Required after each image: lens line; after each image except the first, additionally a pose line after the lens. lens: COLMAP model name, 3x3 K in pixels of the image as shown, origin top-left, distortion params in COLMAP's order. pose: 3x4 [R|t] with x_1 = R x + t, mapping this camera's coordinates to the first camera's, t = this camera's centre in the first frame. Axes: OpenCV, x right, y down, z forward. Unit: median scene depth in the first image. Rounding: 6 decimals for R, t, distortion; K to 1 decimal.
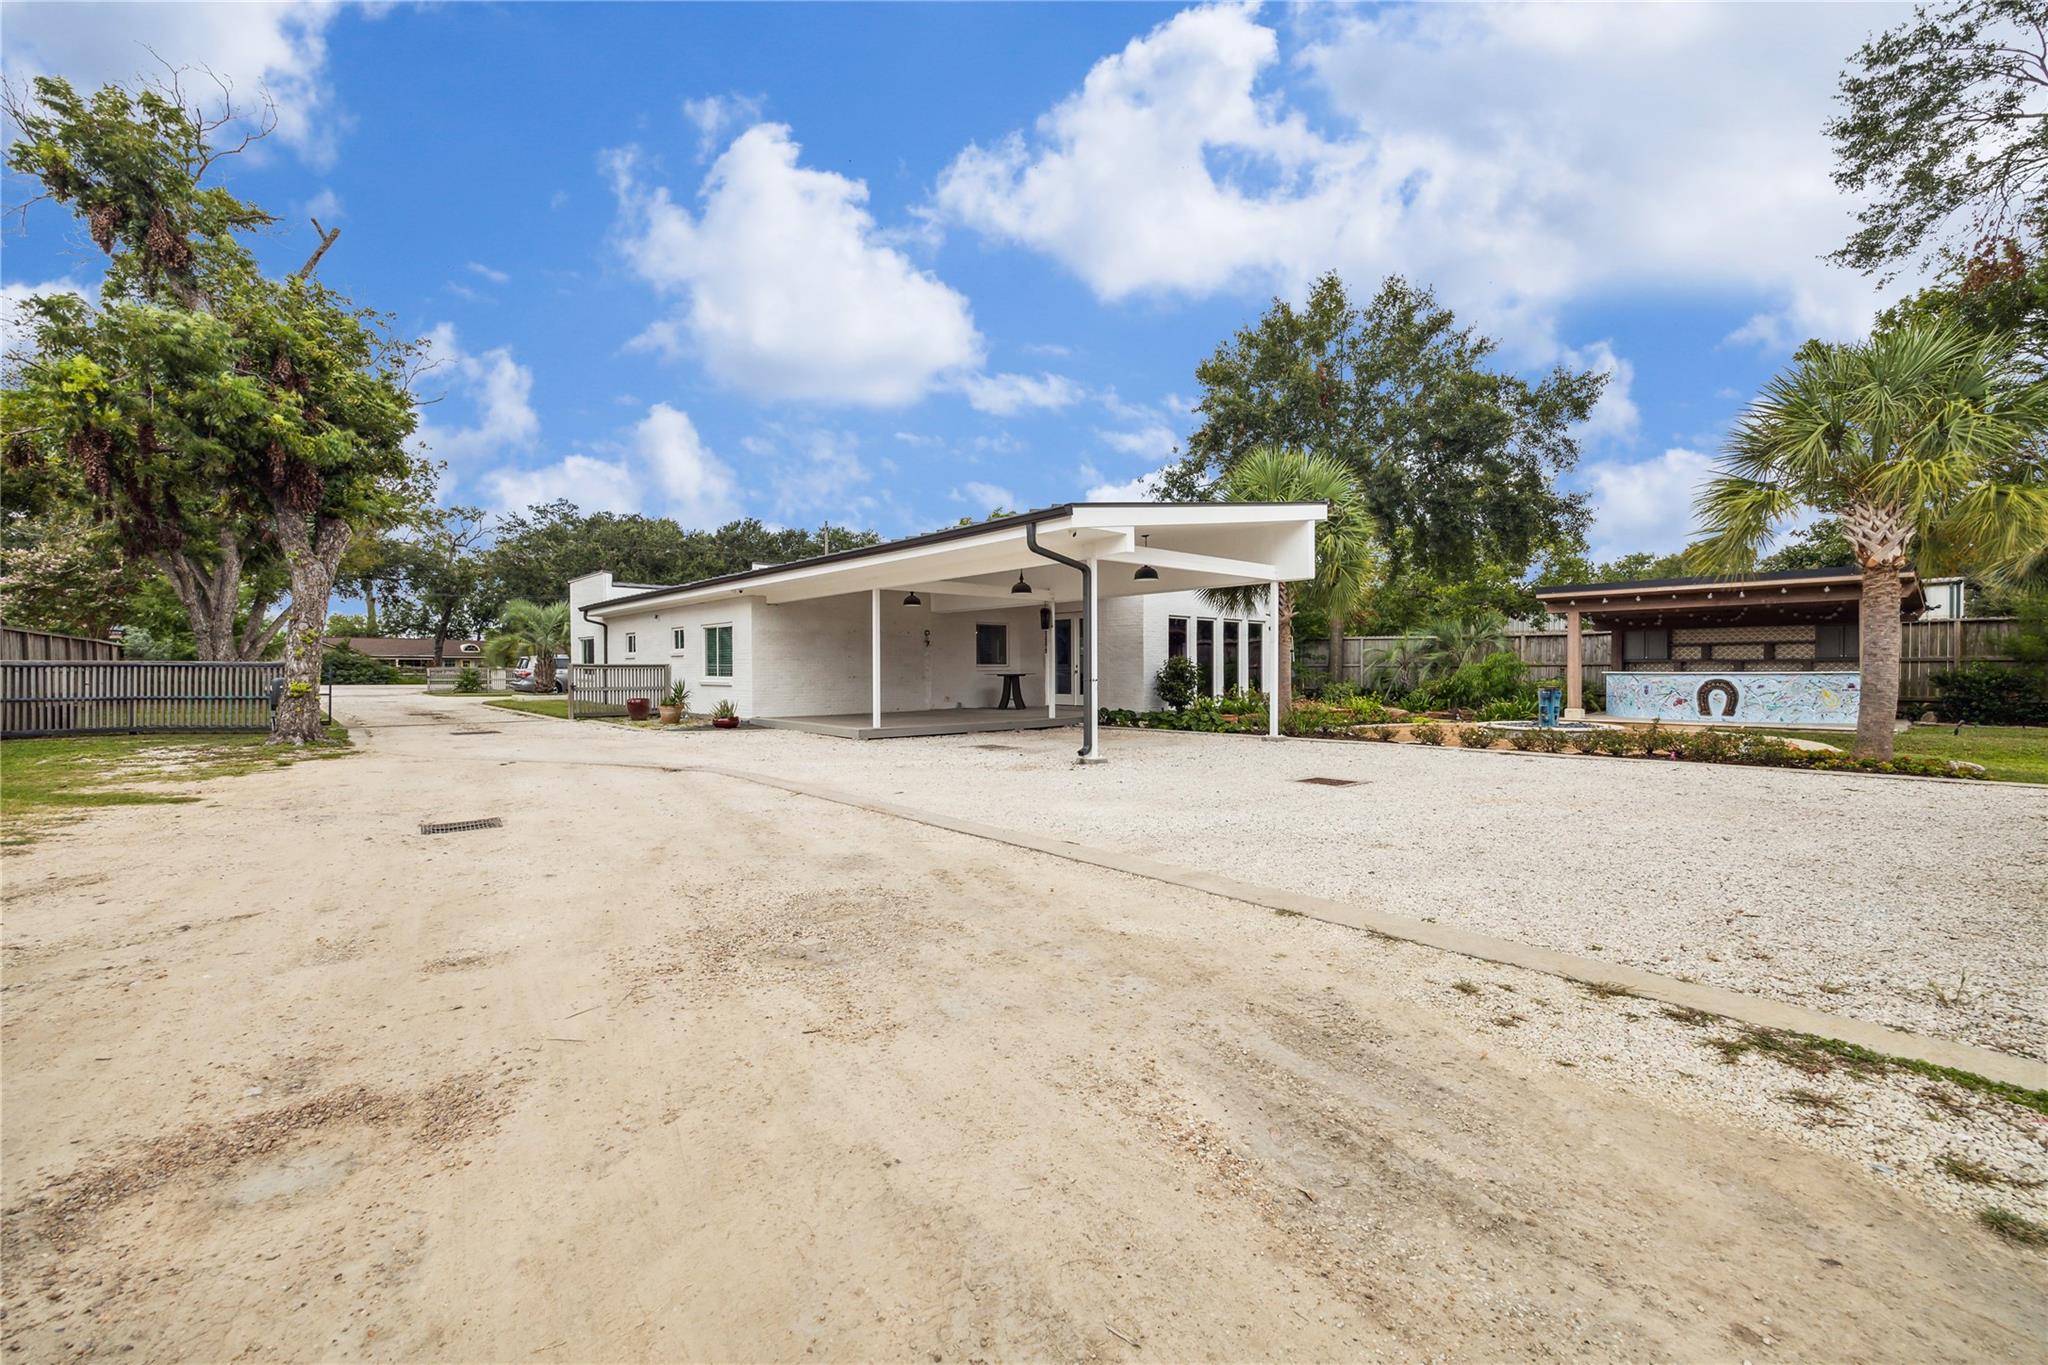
lens RADIAL K [[791.4, 0, 1031.2], [0, 791.4, 686.2], [0, 0, 1]] dist [-0.001924, -0.000323]
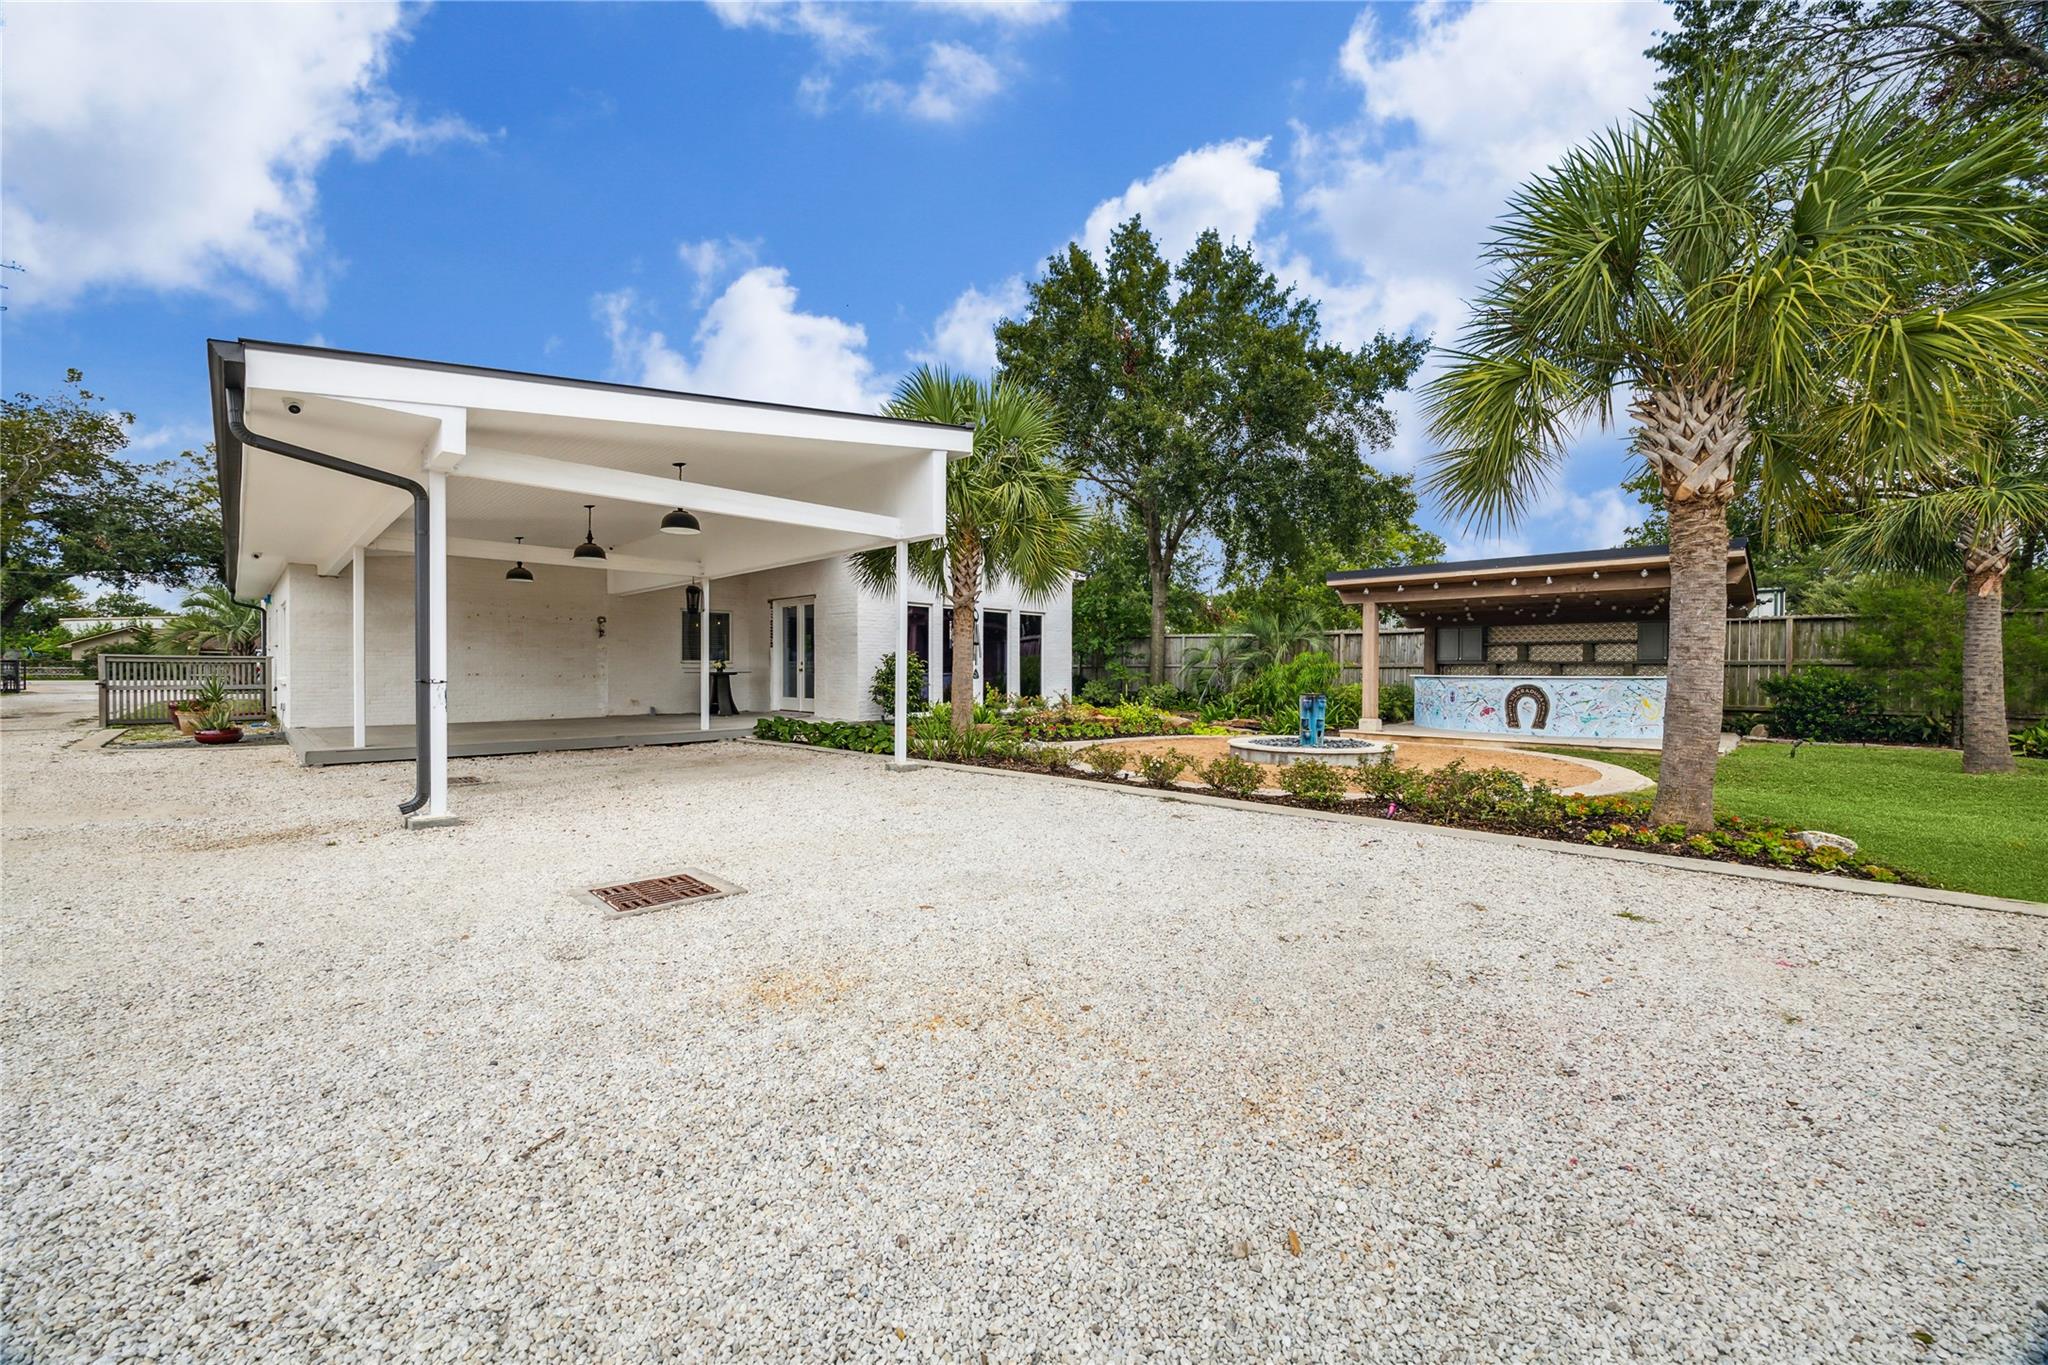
lens RADIAL K [[791.4, 0, 999.6], [0, 791.4, 682.5], [0, 0, 1]] dist [-0.001924, -0.000323]
pose [[0.996311, 0.006055, 0.085600, 0.244037], [-0.005704, 0.999974, -0.004352, -0.004174], [-0.085625, 0.003848, 0.996320, 0.217394]]
